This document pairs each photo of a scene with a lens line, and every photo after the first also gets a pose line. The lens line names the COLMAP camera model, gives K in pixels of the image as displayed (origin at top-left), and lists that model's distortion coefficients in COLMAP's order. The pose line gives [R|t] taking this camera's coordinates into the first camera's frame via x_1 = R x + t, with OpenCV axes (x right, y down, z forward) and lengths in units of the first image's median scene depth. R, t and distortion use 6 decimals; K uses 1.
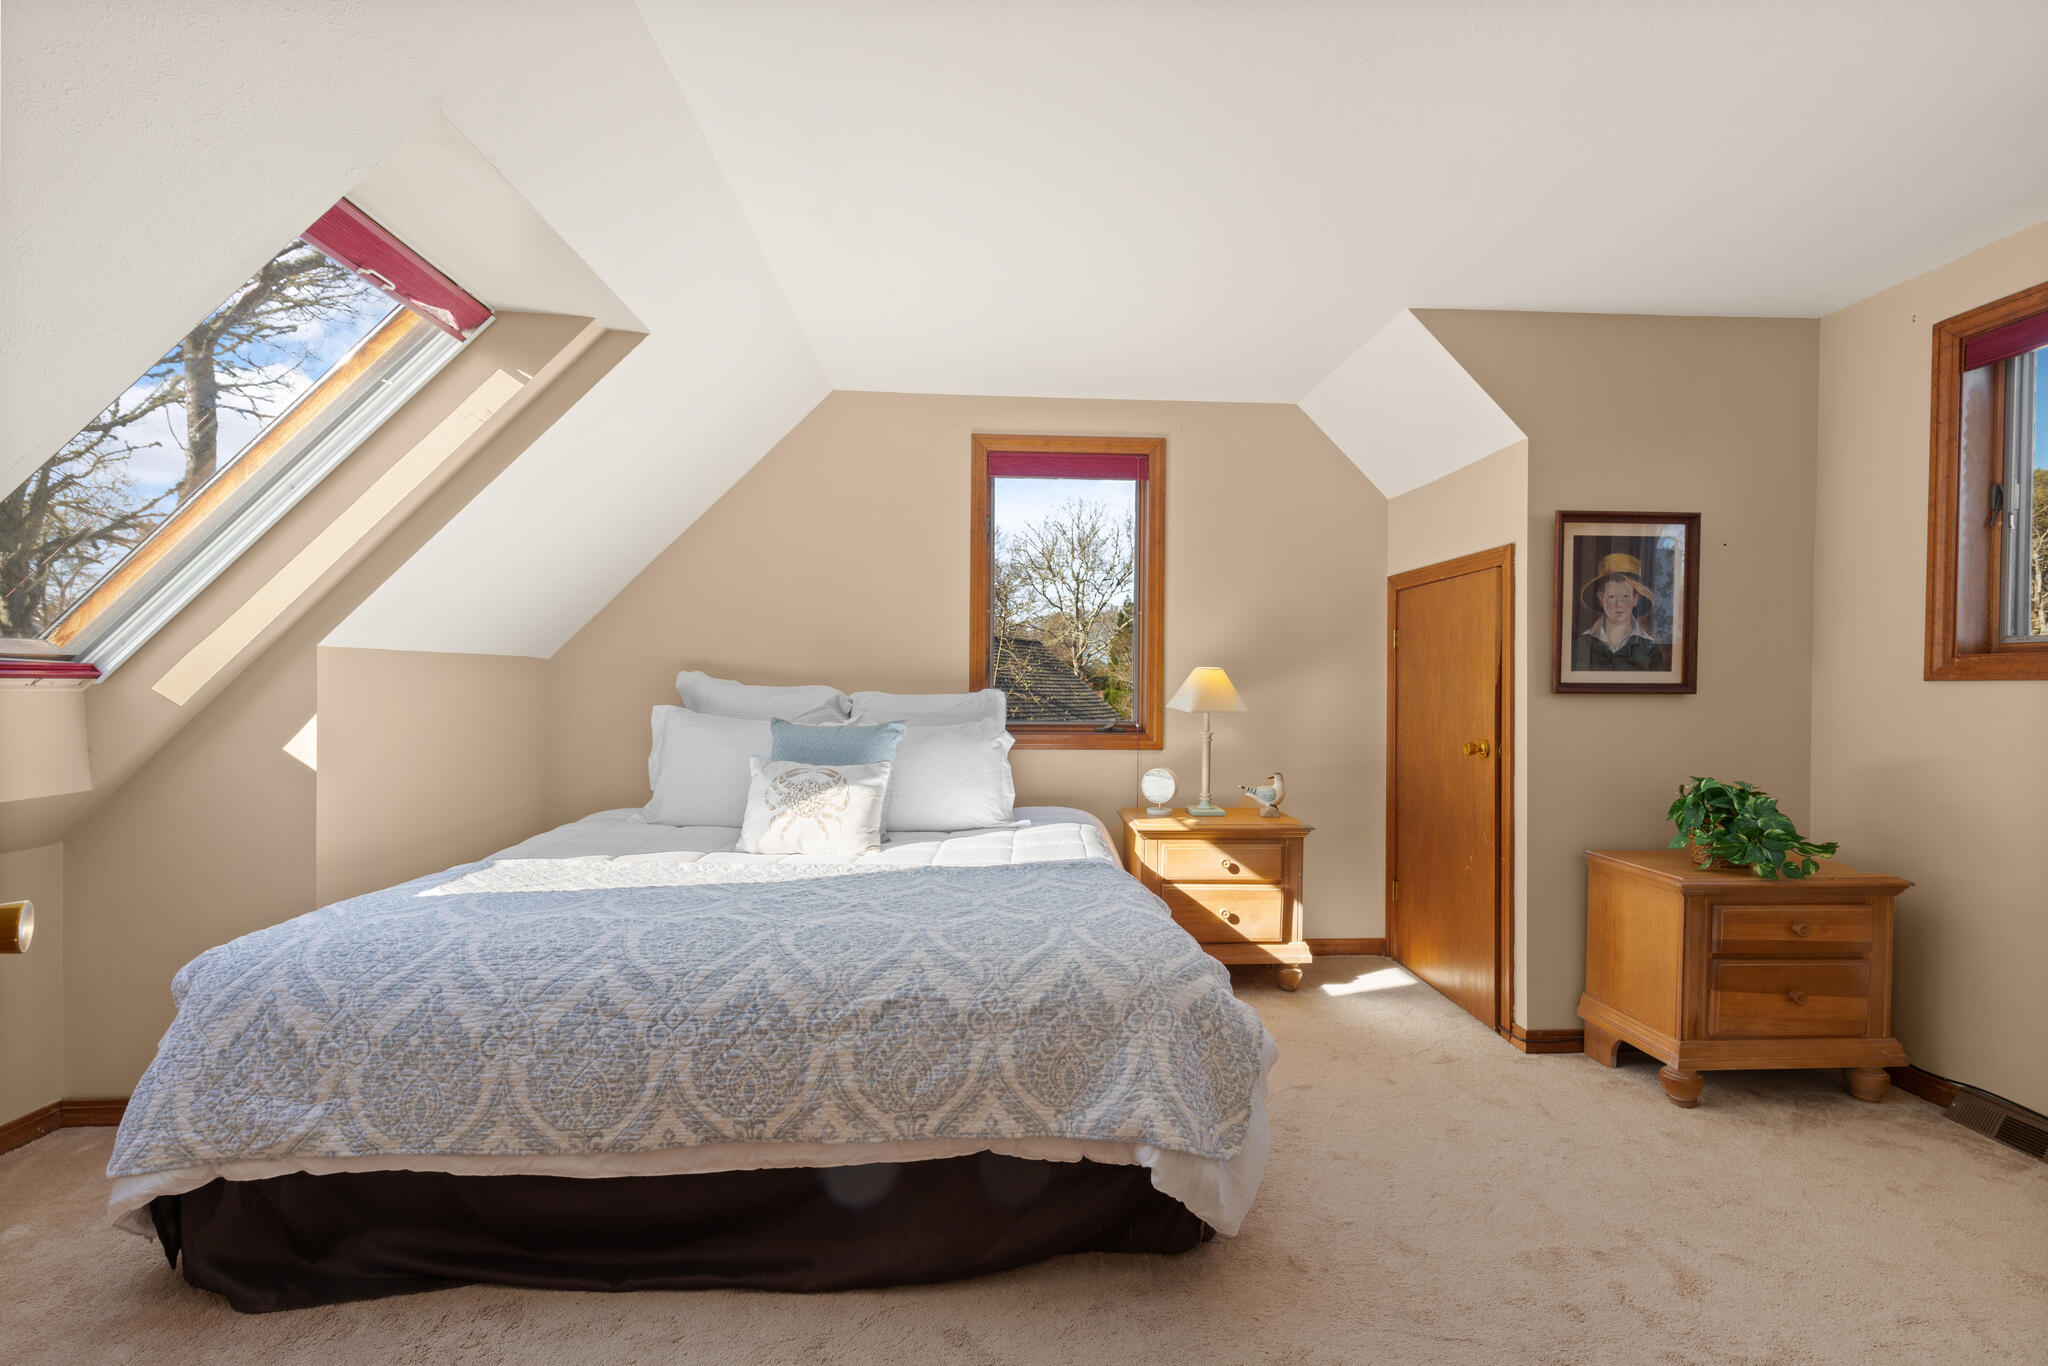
lens RADIAL K [[922.8, 0, 1024.0], [0, 922.8, 683.0], [0, 0, 1]] dist [0.006330, -0.000007]
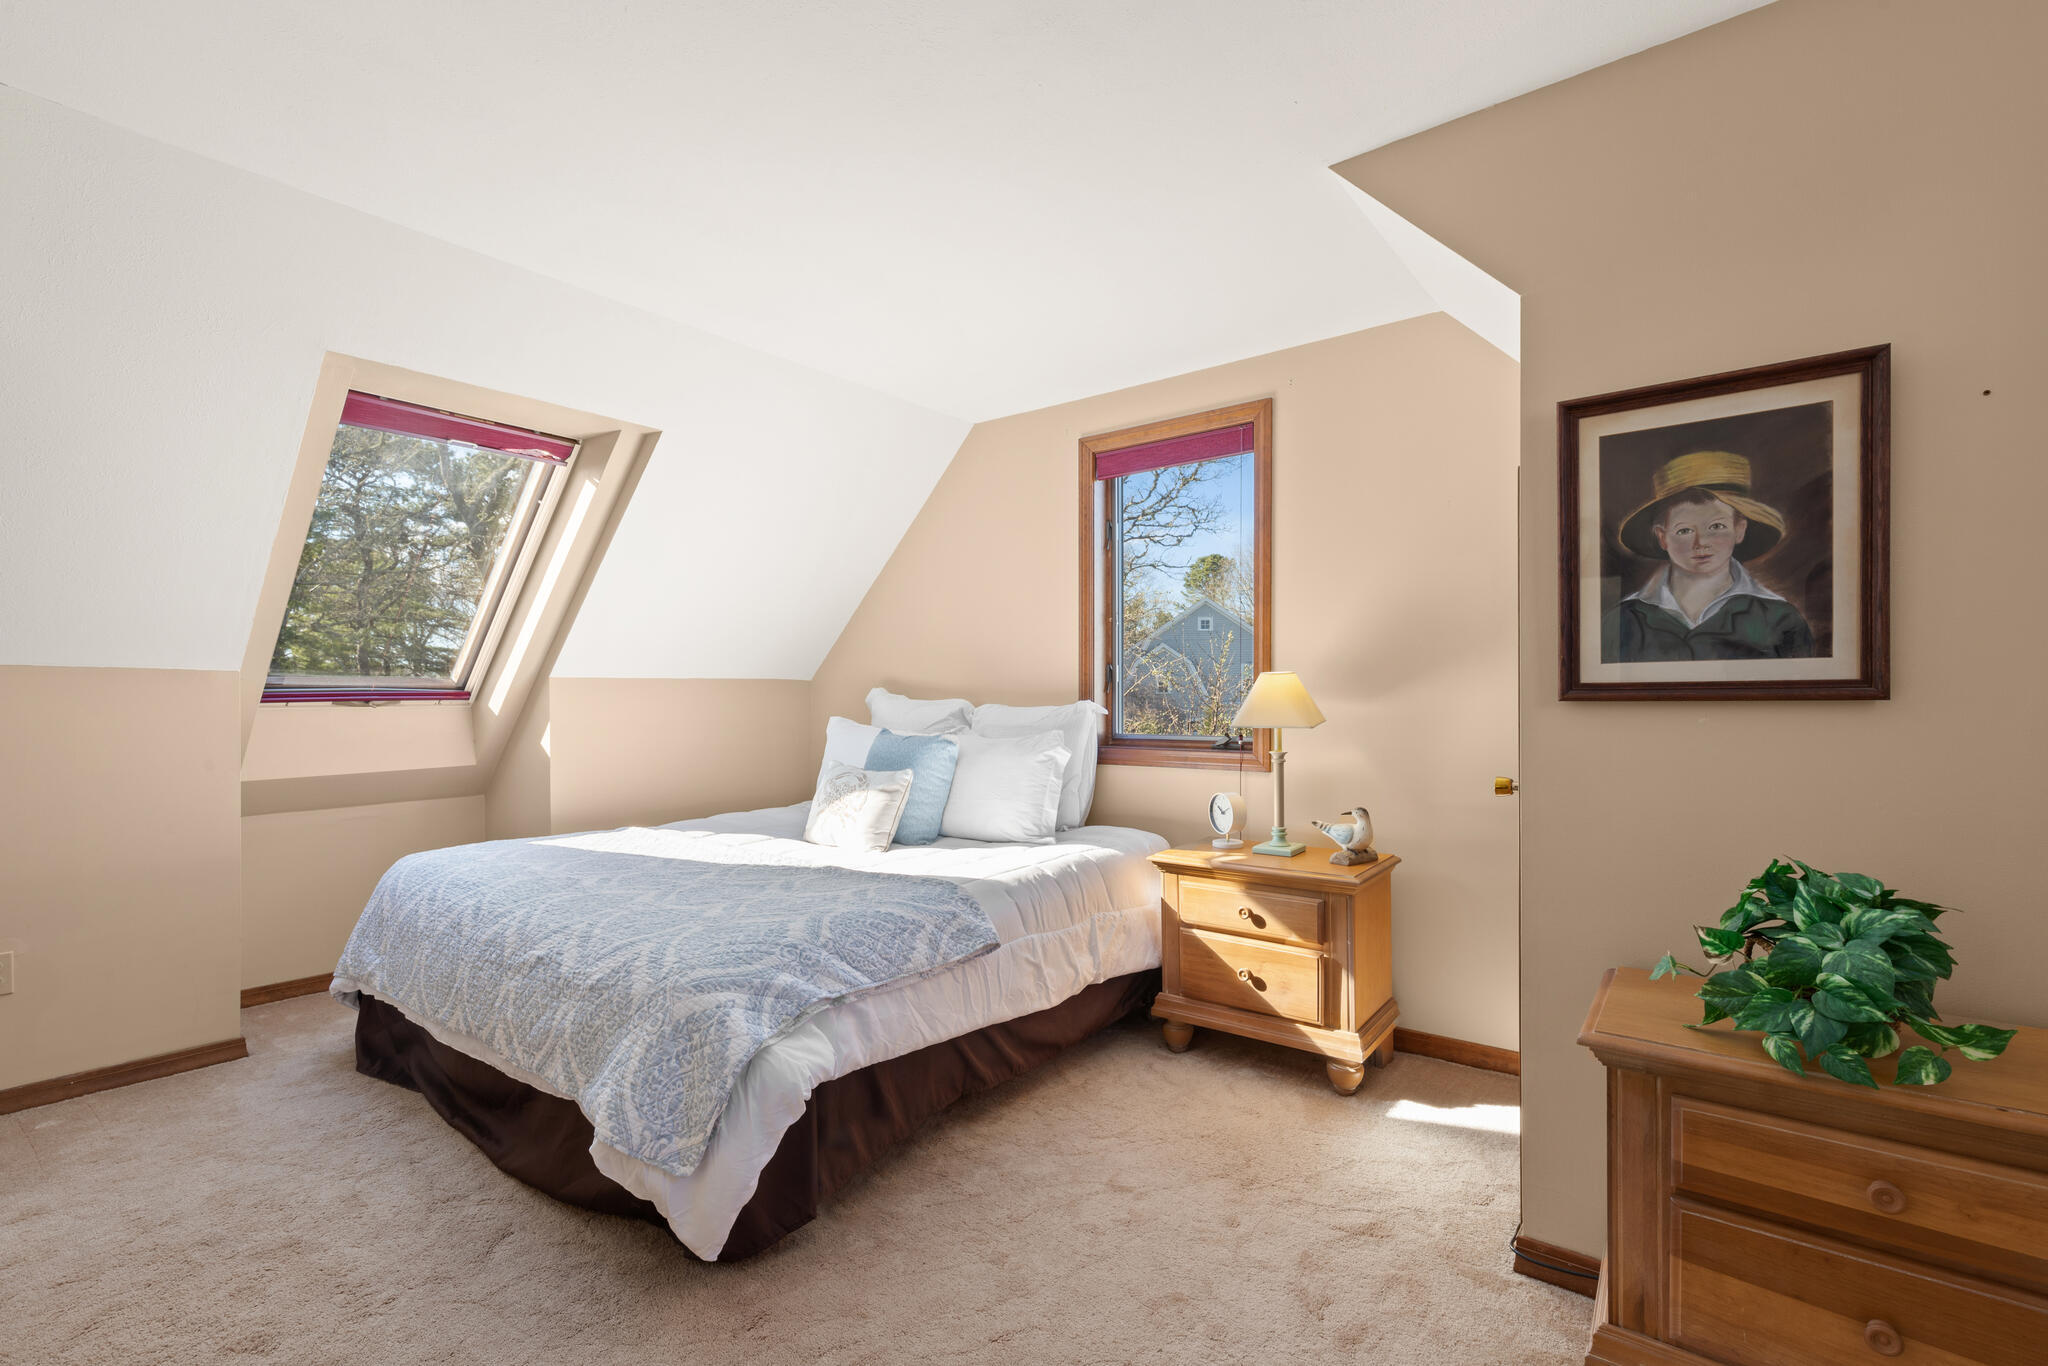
lens RADIAL K [[918.9, 0, 1033.7], [0, 918.9, 694.4], [0, 0, 1]] dist [0.004445, -0.001828]
pose [[0.755151, -0.013052, -0.655421, 0.701890], [0.012177, 0.999909, -0.005882, 0.006230], [0.655438, -0.003539, 0.755240, 0.307335]]
